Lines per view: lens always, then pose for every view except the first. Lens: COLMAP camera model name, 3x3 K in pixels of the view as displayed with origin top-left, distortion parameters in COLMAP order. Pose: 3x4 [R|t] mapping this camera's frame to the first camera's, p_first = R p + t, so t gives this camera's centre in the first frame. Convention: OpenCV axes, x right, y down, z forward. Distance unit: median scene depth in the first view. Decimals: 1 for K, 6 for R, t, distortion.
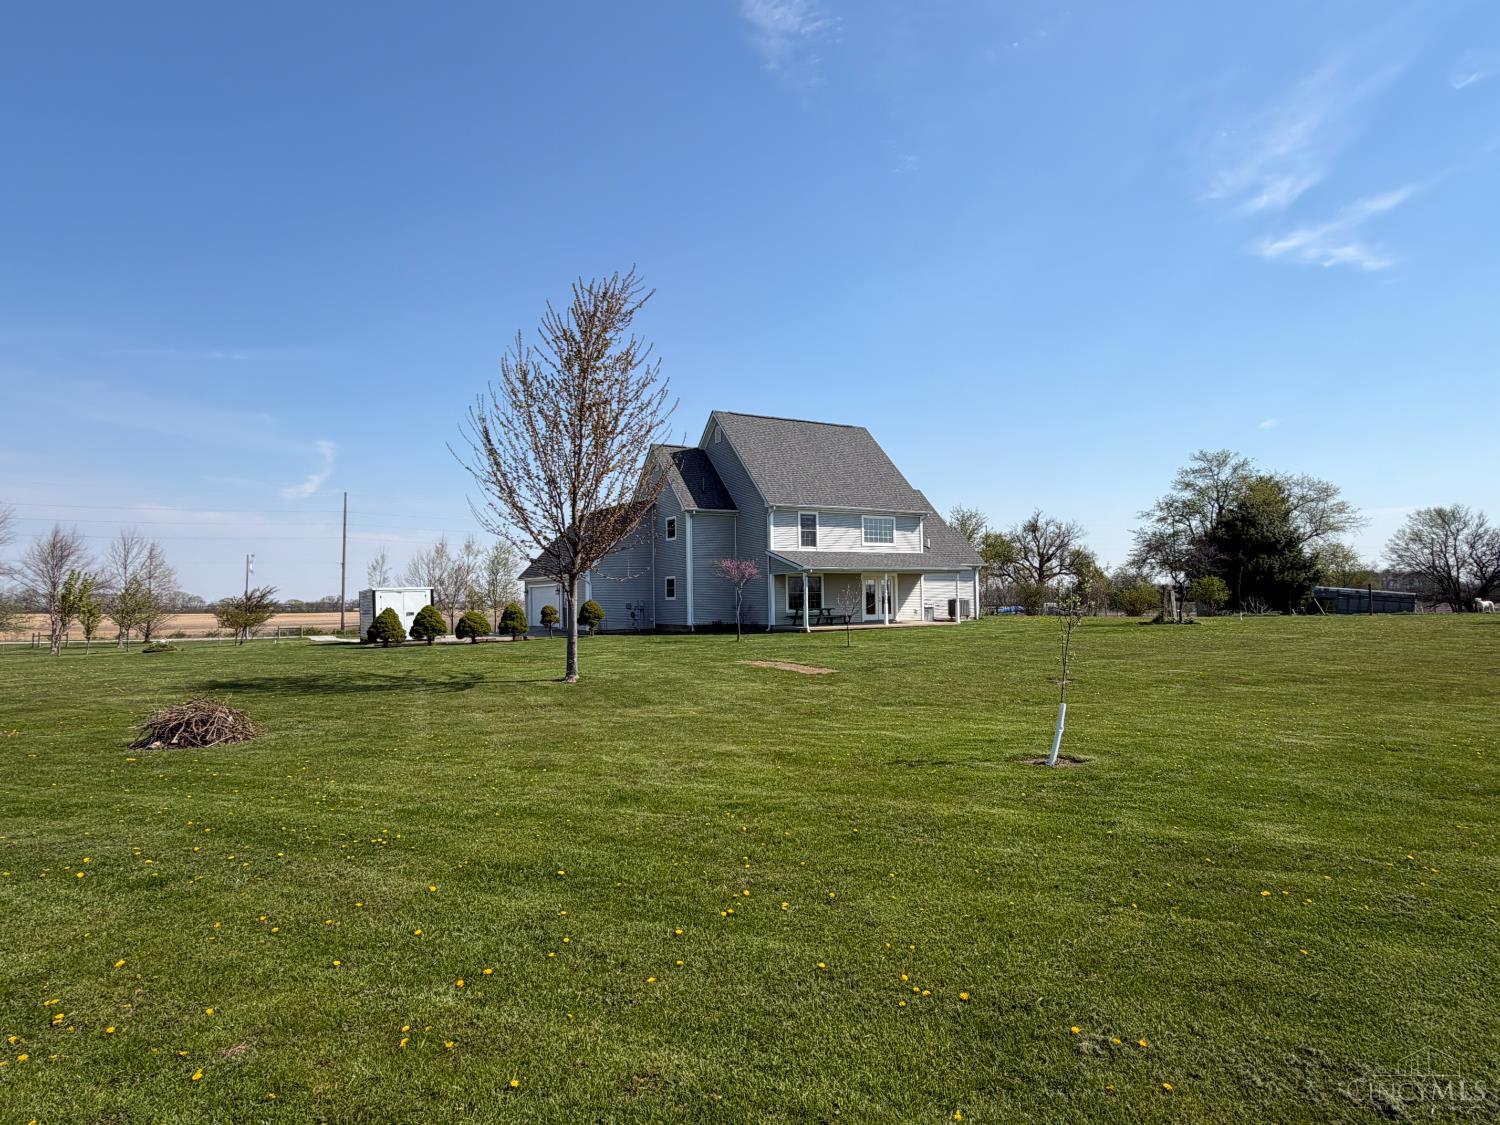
lens RADIAL K [[875.3, 0, 756.2], [0, 875.3, 562.5], [0, 0, 1]] dist [0.003928, 0.000354]
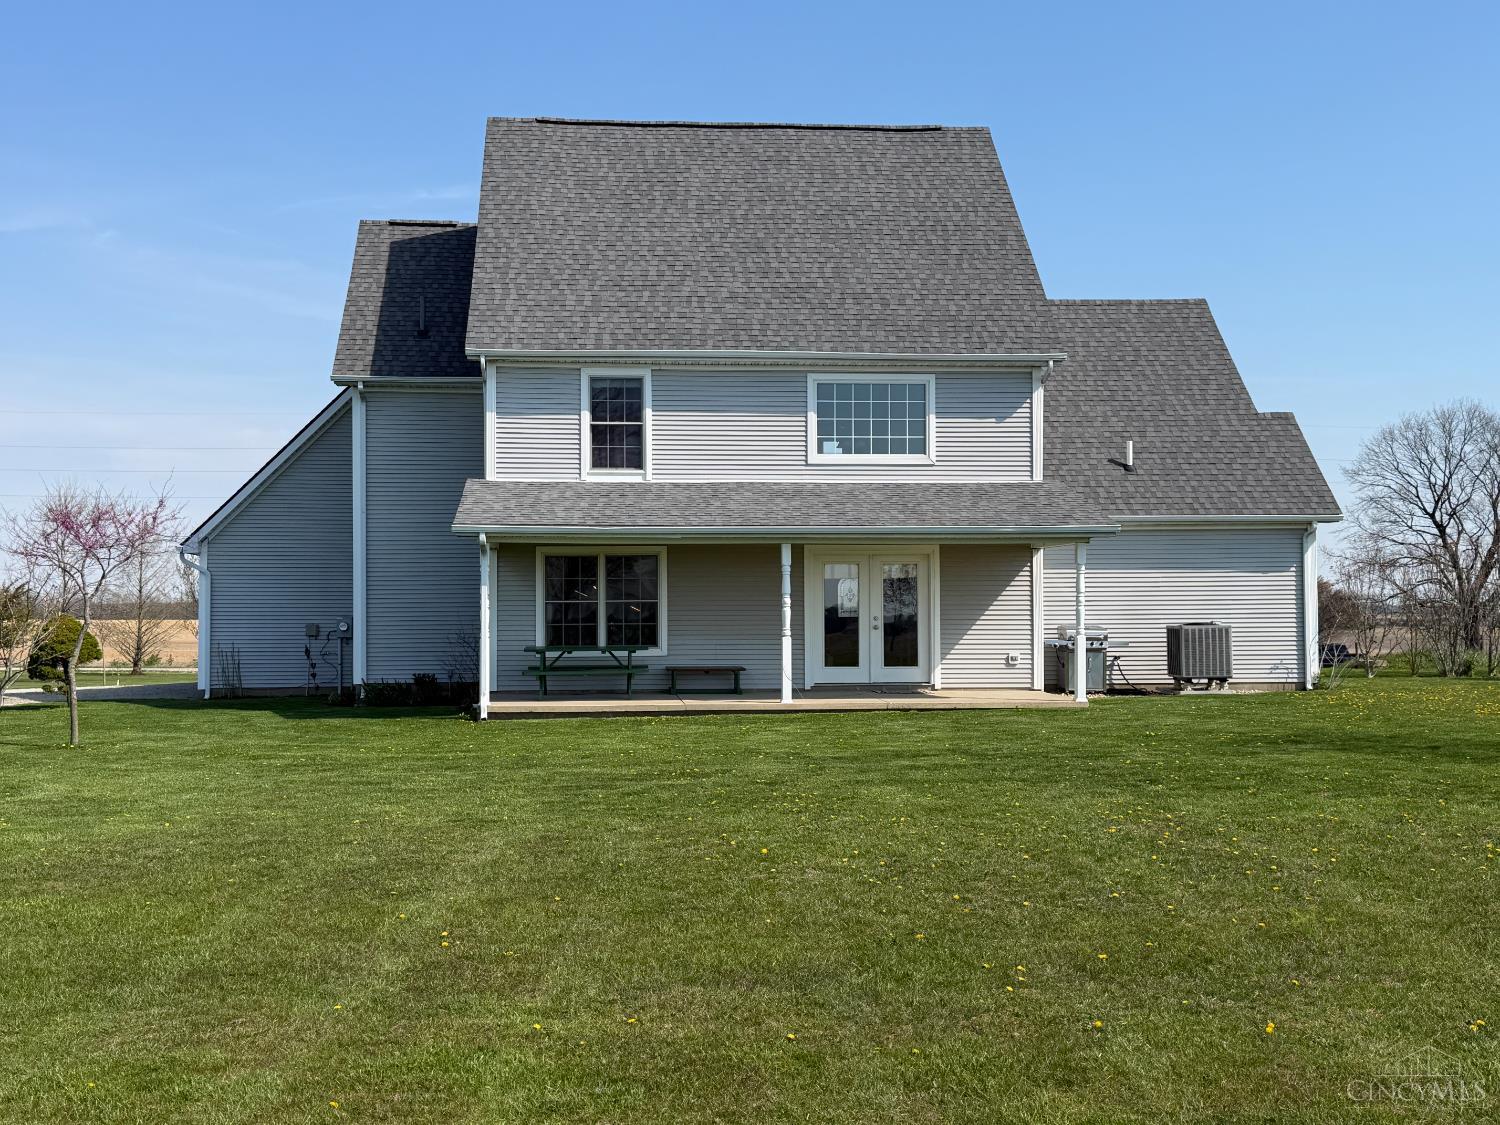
lens RADIAL K [[1657.9, 0, 751.7], [0, 1657.9, 567.7], [0, 0, 1]] dist [0.081956, 0.000000]
pose [[0.894997, 0.000235, -0.446072, 0.390496], [0.008618, 0.999804, 0.017819, 0.009445], [0.445989, -0.019792, 0.894820, 0.417344]]
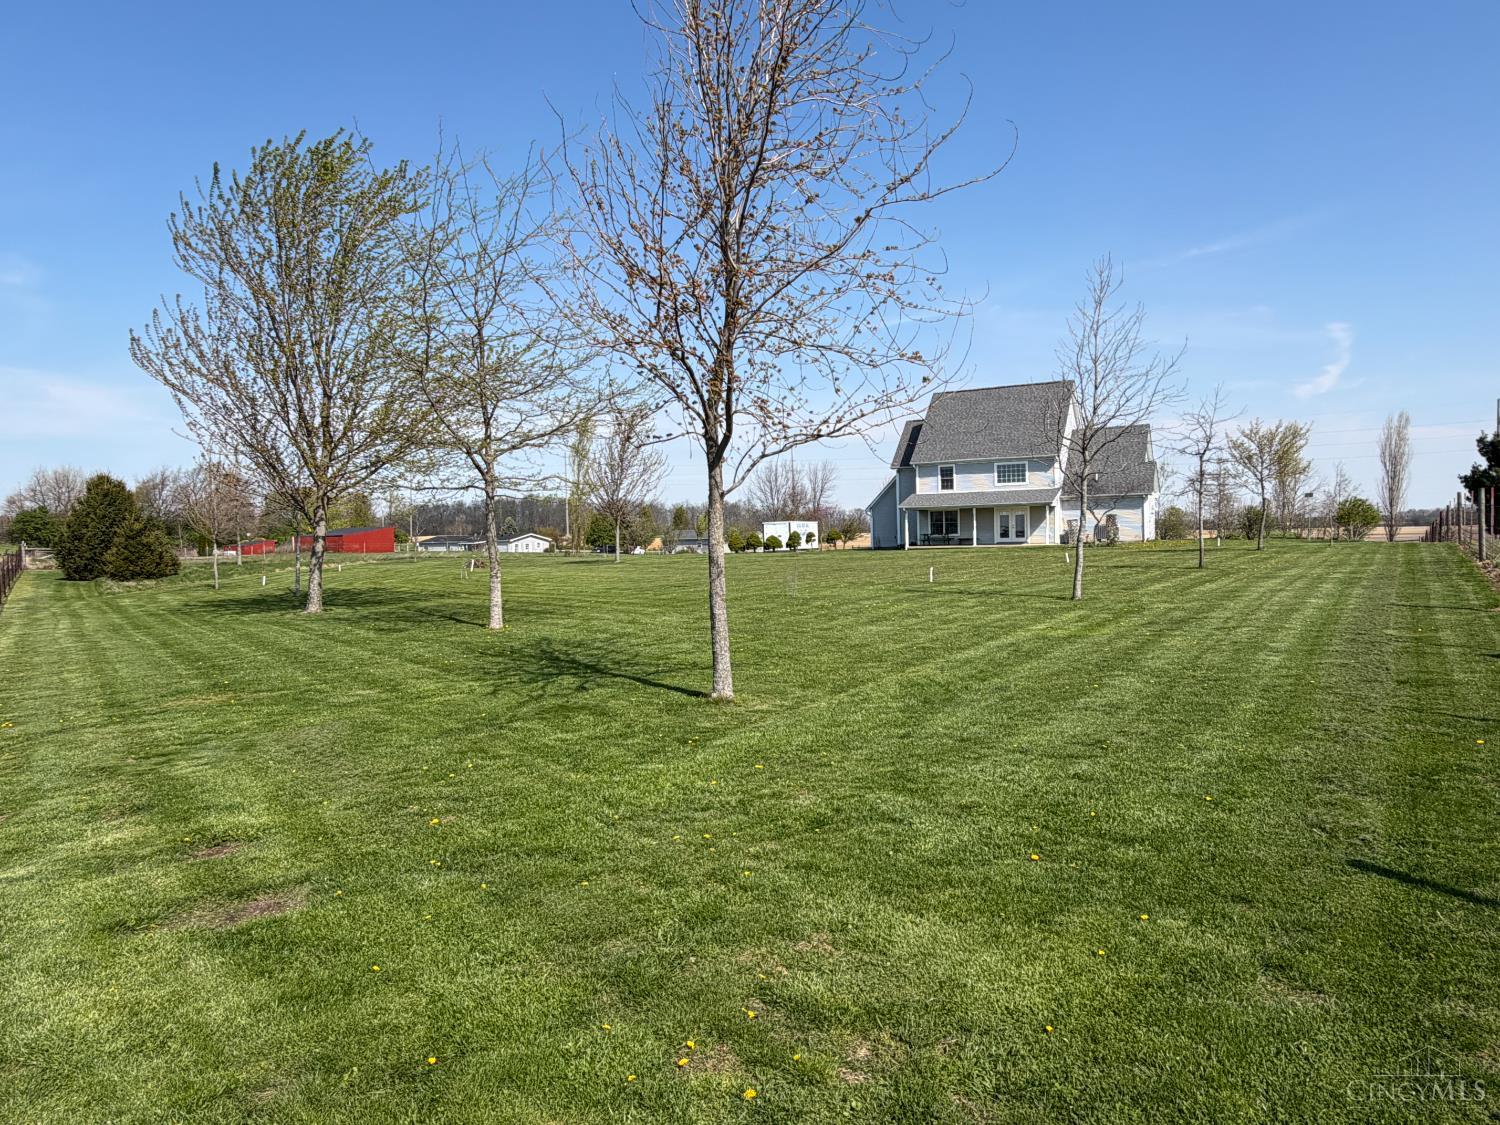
lens RADIAL K [[1054.4, 0, 752.4], [0, 1054.4, 564.2], [0, 0, 1]] dist [0.038951, 0.001489]
pose [[0.514831, 0.024440, -0.856943, 1.315071], [0.052799, 0.996792, 0.060149, -0.017082], [0.855664, -0.076212, 0.511890, -0.142736]]
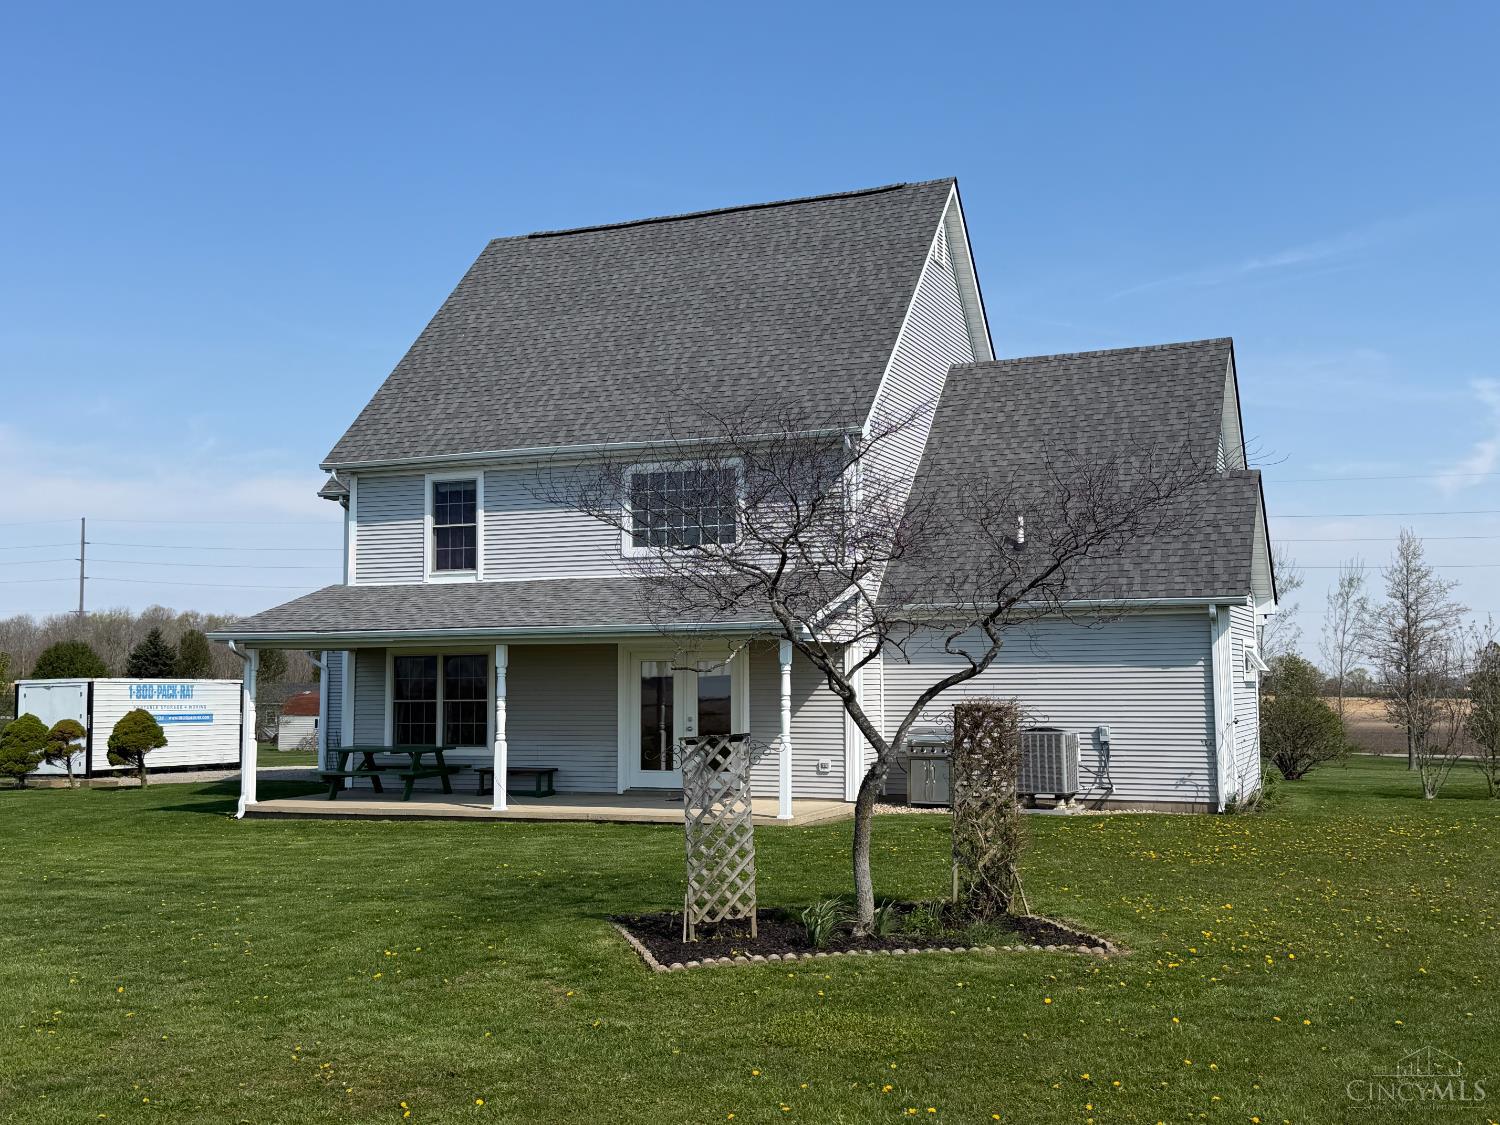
lens RADIAL K [[1590.3, 0, 751.2], [0, 1590.3, 560.2], [0, 0, 1]] dist [0.109053, 0.000000]
pose [[0.580955, -0.050452, -0.812370, 0.636532], [0.029104, 0.998726, -0.041213, 0.007630], [0.813415, 0.000300, 0.581683, 0.697697]]
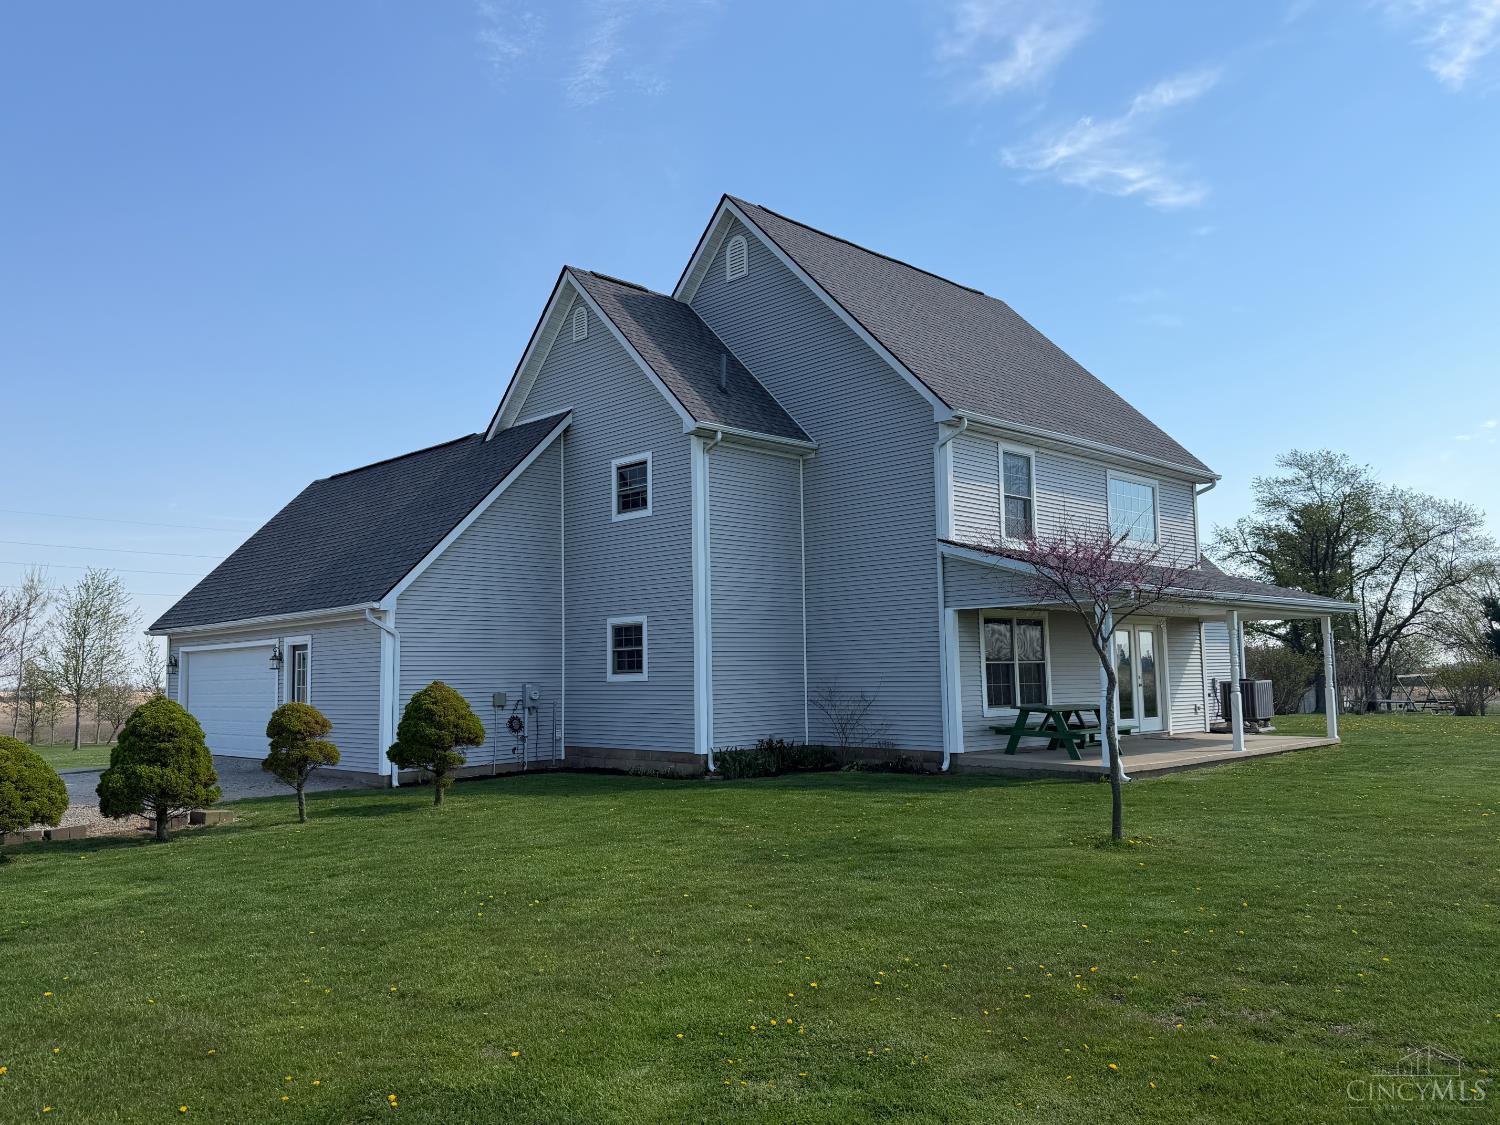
lens RADIAL K [[1145.0, 0, 741.5], [0, 1145.0, 560.7], [0, 0, 1]] dist [0.058886, -0.007880]
pose [[0.974608, 0.021903, 0.222846, -0.160731], [-0.007866, 0.997939, -0.063684, 0.022999], [-0.223781, 0.060314, 0.972771, 0.530688]]
